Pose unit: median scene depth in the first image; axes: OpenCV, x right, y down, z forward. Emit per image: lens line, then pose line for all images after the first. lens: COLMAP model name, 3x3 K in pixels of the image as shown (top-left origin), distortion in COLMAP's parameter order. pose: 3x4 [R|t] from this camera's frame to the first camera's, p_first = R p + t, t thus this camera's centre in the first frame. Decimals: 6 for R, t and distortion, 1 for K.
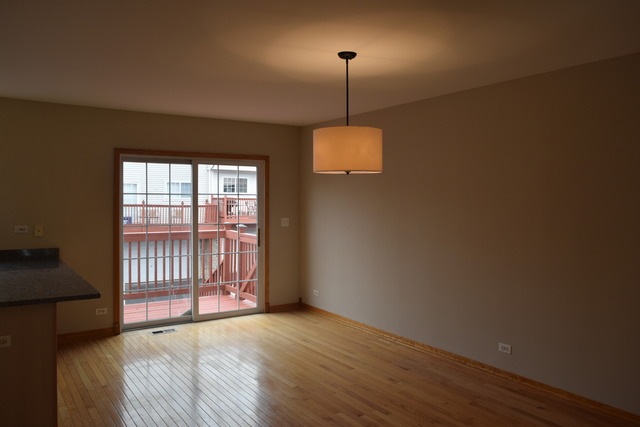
lens RADIAL K [[494.7, 0, 320.9], [0, 494.7, 212.0], [0, 0, 1]] dist [-0.013731, 0.000313]
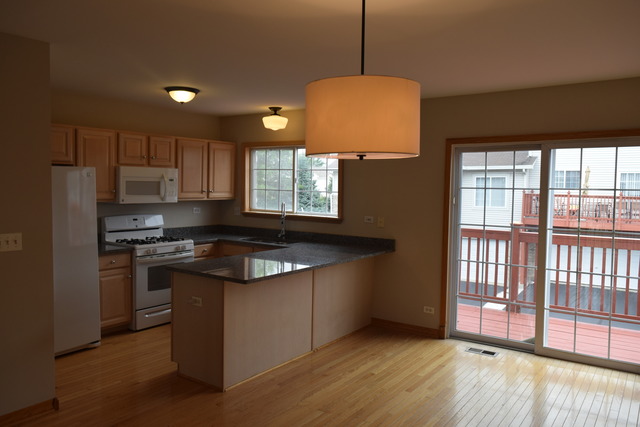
lens RADIAL K [[494.7, 0, 322.6], [0, 494.7, 212.6], [0, 0, 1]] dist [-0.013731, 0.000313]
pose [[0.352487, 0.048652, -0.934551, 0.372098], [-0.035587, 0.998622, 0.038565, -0.018372], [0.935140, 0.019664, 0.353732, 0.454951]]
